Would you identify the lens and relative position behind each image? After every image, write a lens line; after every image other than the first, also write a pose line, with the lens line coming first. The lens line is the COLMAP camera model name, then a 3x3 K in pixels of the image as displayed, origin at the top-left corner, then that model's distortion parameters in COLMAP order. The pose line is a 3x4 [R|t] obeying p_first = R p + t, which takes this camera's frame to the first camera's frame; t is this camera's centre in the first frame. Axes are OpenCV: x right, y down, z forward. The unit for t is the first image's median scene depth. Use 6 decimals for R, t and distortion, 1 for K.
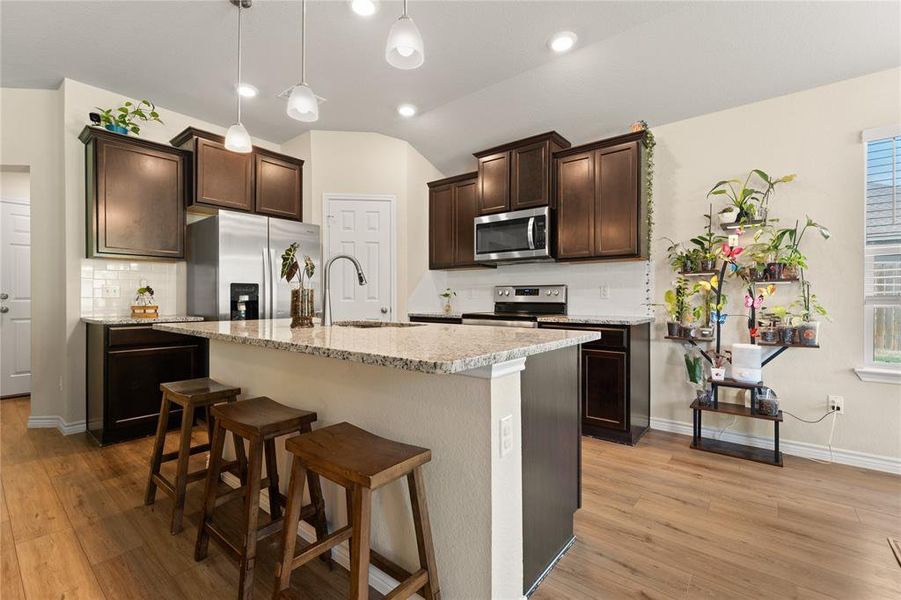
lens RADIAL K [[391.9, 0, 455.4], [0, 391.9, 300.1], [0, 0, 1]] dist [0.000193, 0.000187]
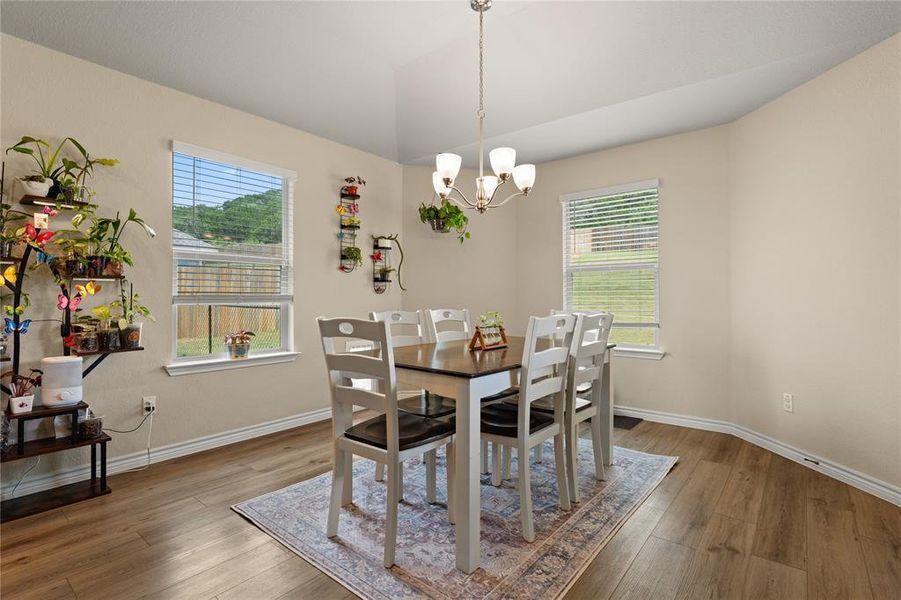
lens RADIAL K [[430.8, 0, 443.1], [0, 430.8, 291.6], [0, 0, 1]] dist [-0.007412, 0.000185]
pose [[0.027051, 0.014932, 0.999523, -0.086823], [0.005306, 0.999872, -0.015081, -0.000044], [-0.999620, 0.005712, 0.026968, 0.209289]]
